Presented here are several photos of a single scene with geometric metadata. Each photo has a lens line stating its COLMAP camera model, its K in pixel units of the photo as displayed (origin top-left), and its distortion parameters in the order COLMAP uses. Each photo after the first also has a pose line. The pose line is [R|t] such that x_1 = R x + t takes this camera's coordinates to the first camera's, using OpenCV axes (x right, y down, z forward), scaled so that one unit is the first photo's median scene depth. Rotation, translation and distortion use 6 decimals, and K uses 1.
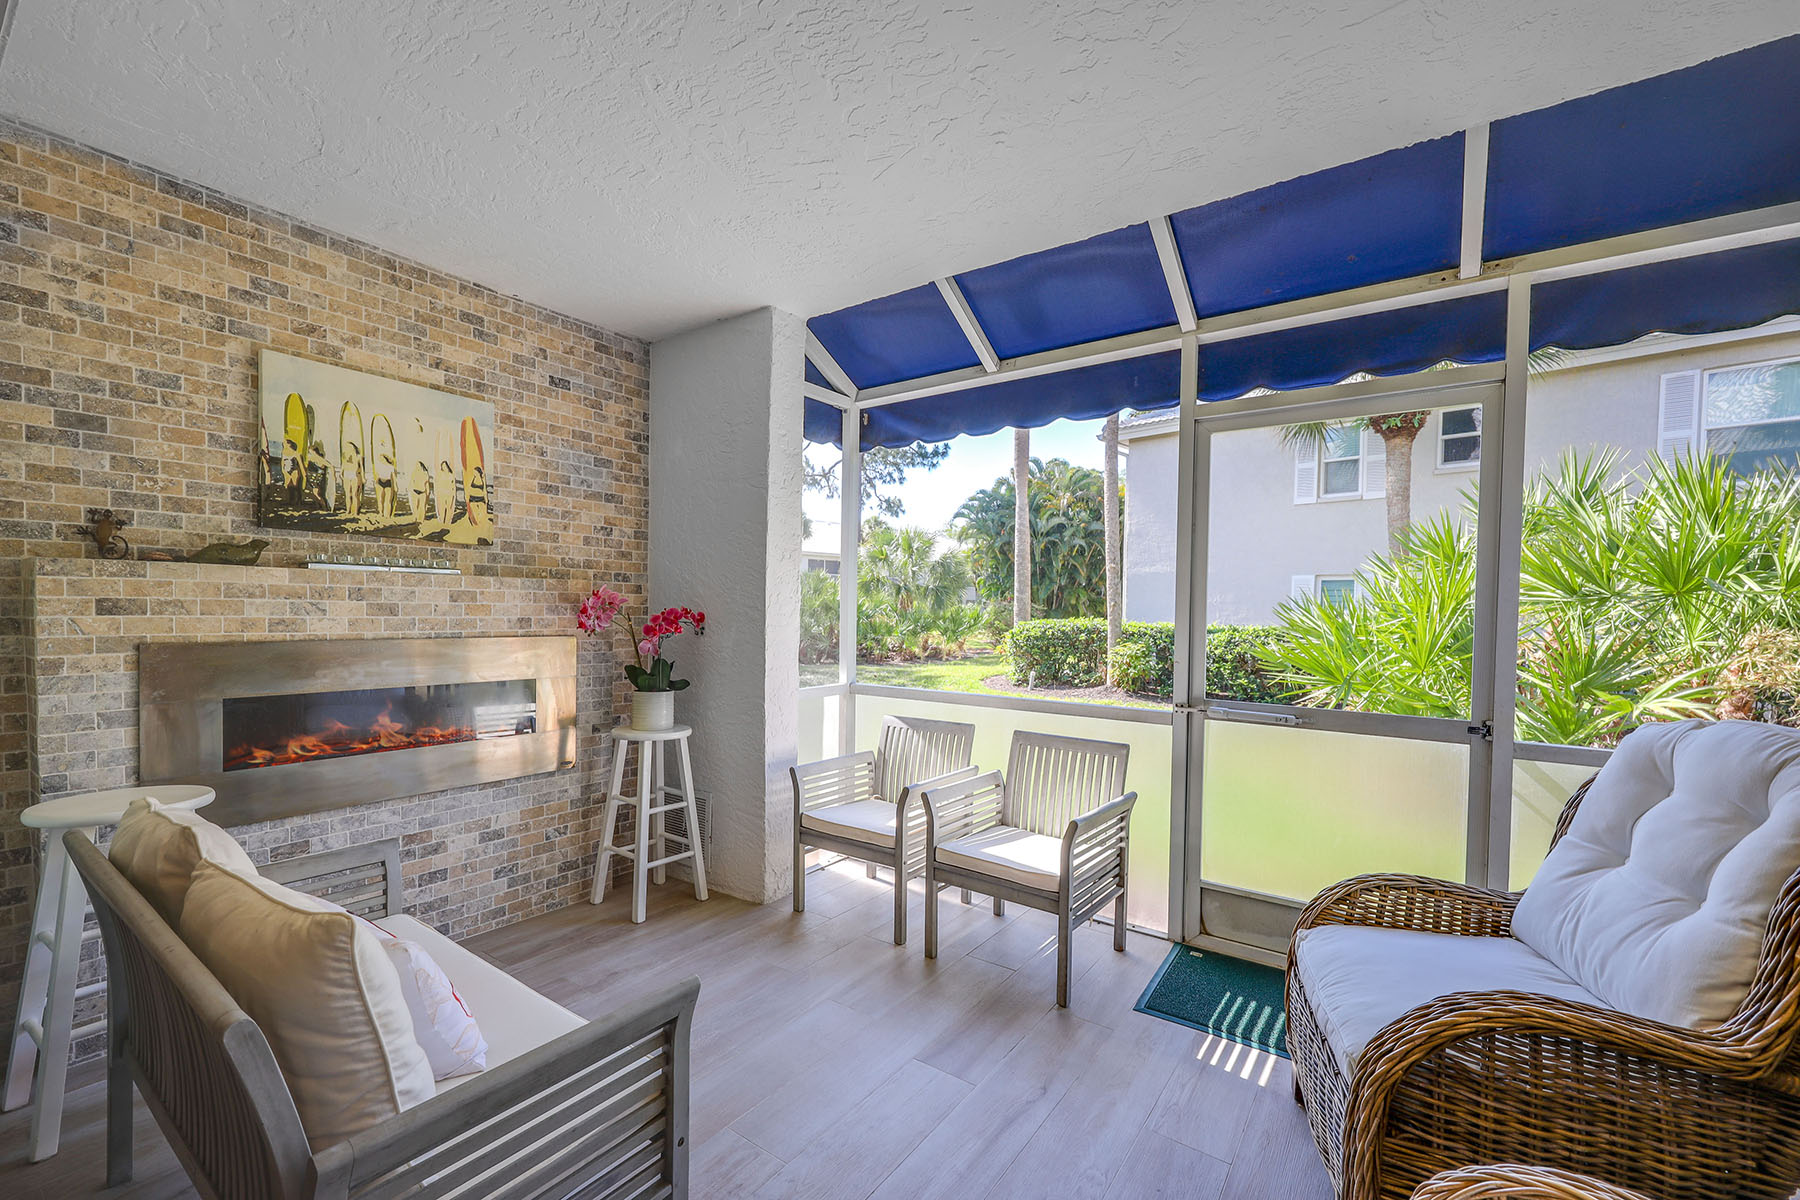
lens RADIAL K [[728.6, 0, 899.7], [0, 728.6, 626.5], [0, 0, 1]] dist [-0.003996, 0.000088]
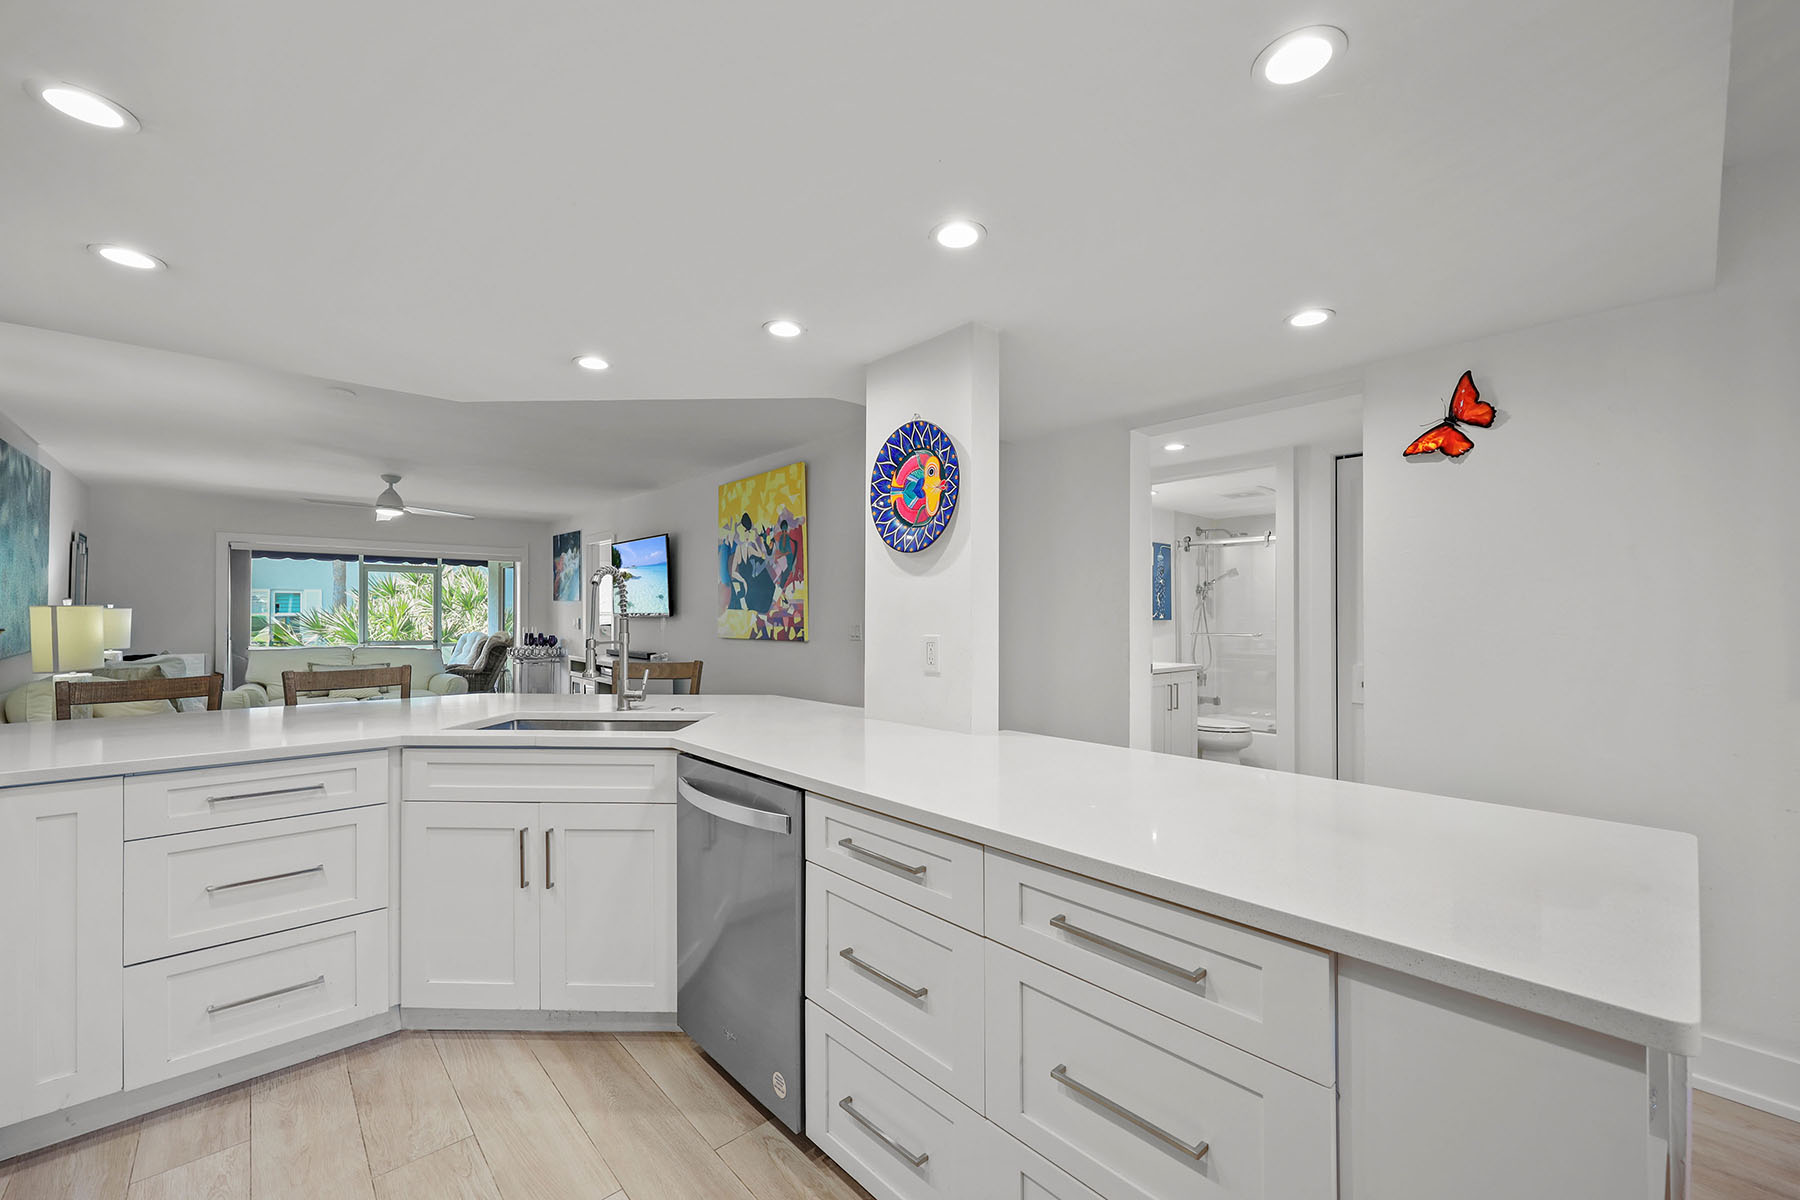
lens RADIAL K [[728.6, 0, 908.3], [0, 728.6, 604.2], [0, 0, 1]] dist [-0.003996, 0.000088]
pose [[0.211089, -0.001377, 0.977466, -2.642684], [0.024662, 0.999688, -0.003917, -0.006878], [-0.977156, 0.024933, 0.211057, -2.511324]]
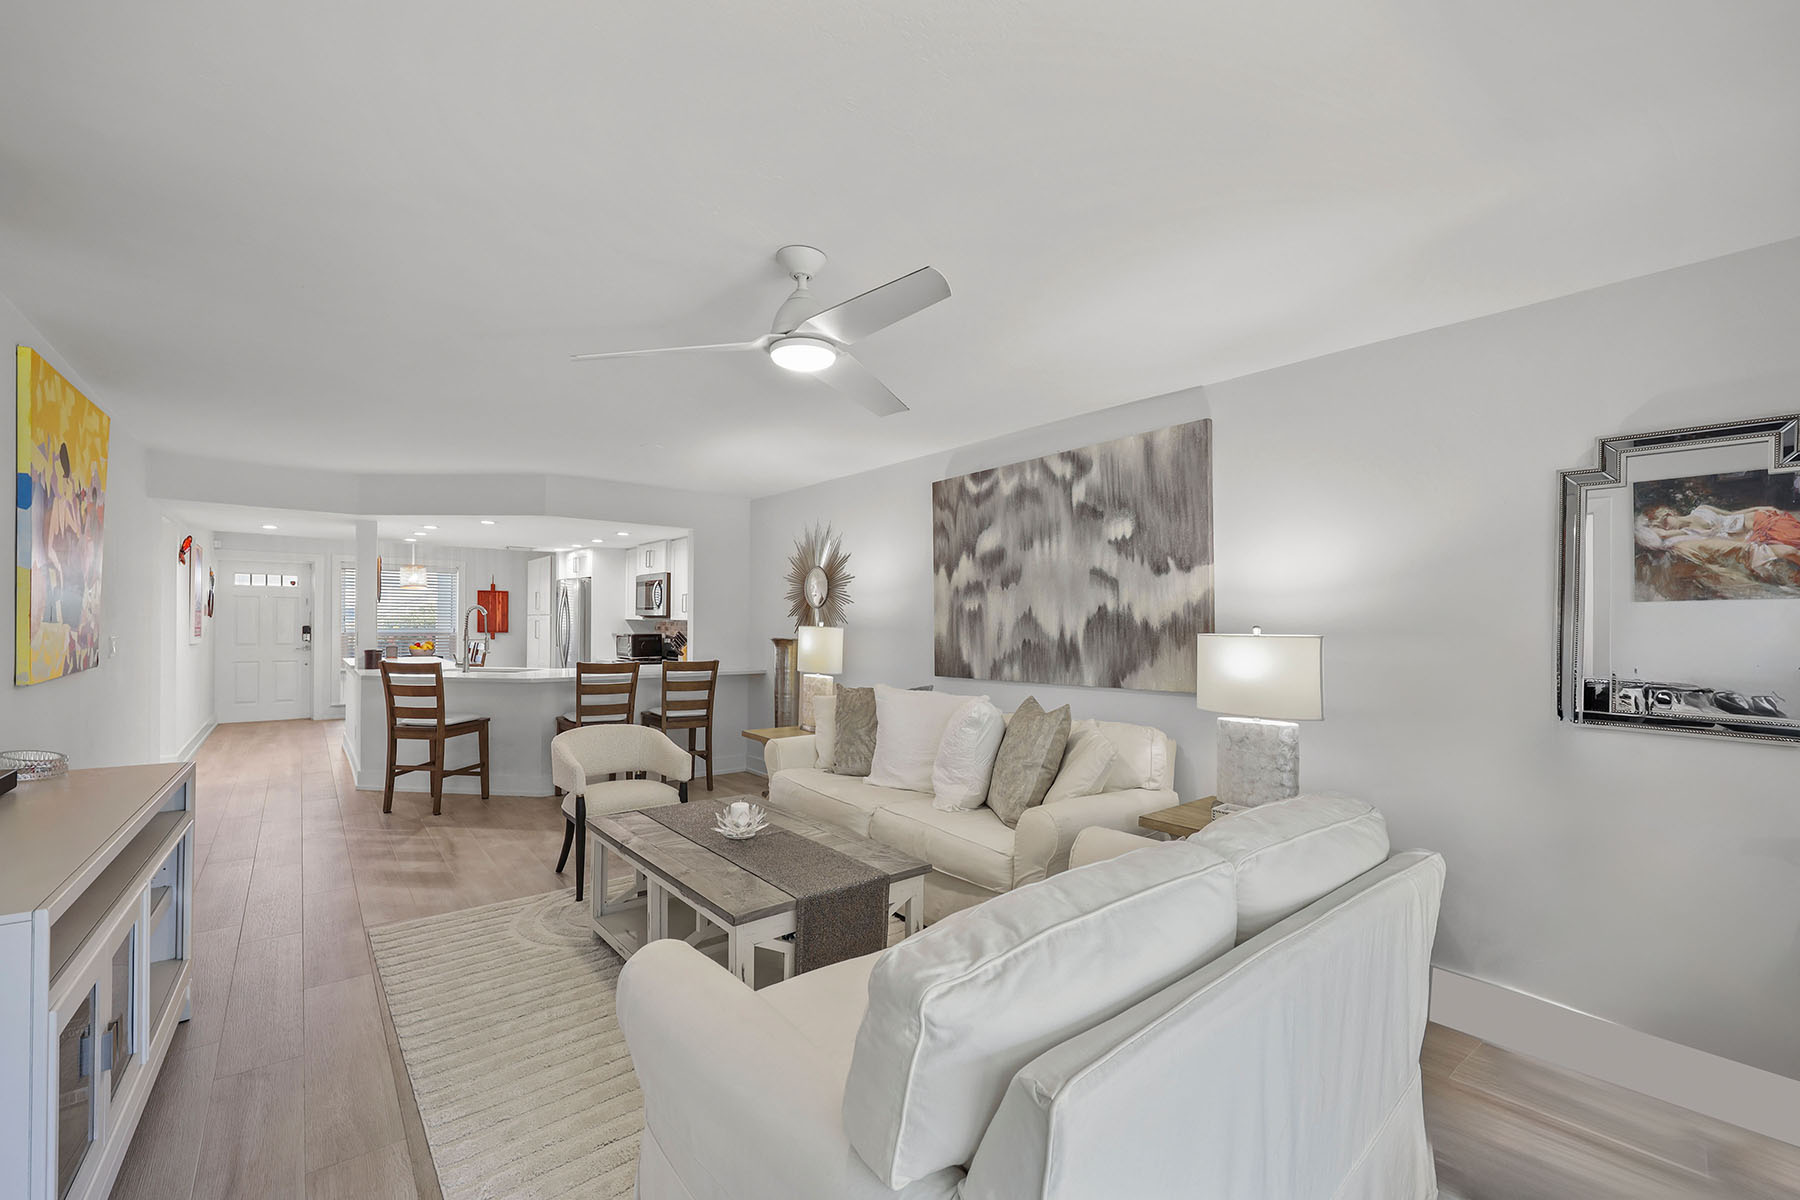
lens RADIAL K [[728.6, 0, 910.8], [0, 728.6, 634.1], [0, 0, 1]] dist [-0.003996, 0.000088]
pose [[-0.250160, -0.000192, -0.968205, -0.086267], [-0.037645, 0.999246, 0.009529, -0.051612], [0.967472, 0.038831, -0.249978, -0.195020]]
